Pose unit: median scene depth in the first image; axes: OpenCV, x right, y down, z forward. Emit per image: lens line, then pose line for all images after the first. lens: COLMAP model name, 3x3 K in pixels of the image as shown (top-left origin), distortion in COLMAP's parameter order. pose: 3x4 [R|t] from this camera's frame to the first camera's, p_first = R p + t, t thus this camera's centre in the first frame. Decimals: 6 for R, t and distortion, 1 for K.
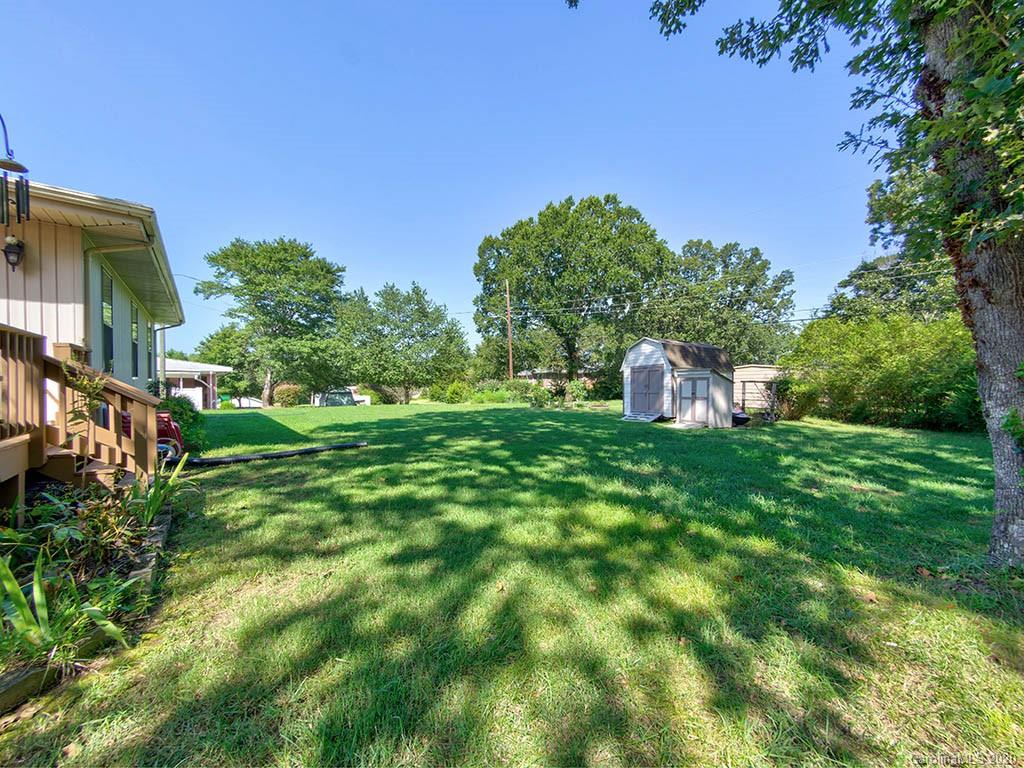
lens RADIAL K [[400.4, 0, 510.0], [0, 400.4, 389.4], [0, 0, 1]] dist [0.004211, -0.000349]
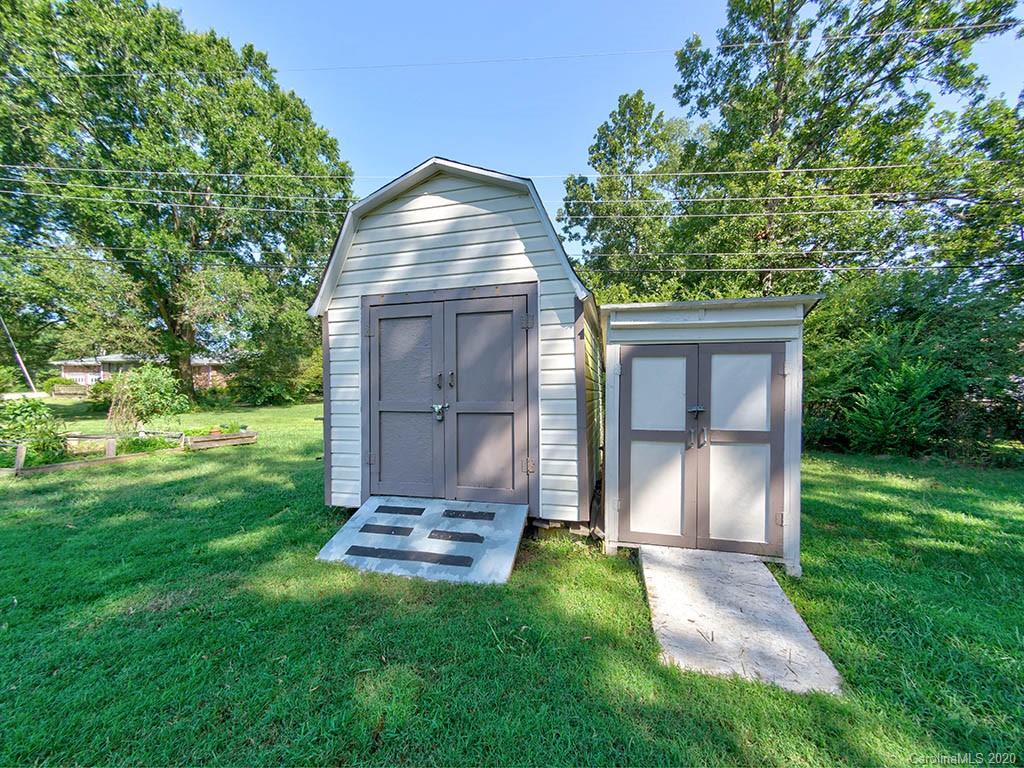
lens RADIAL K [[400.4, 0, 511.3], [0, 400.4, 390.8], [0, 0, 1]] dist [0.004211, -0.000349]
pose [[0.692512, -0.007370, 0.721369, 0.090503], [0.002989, 0.999969, 0.007347, -0.002207], [-0.721400, -0.002932, 0.692512, 0.355227]]
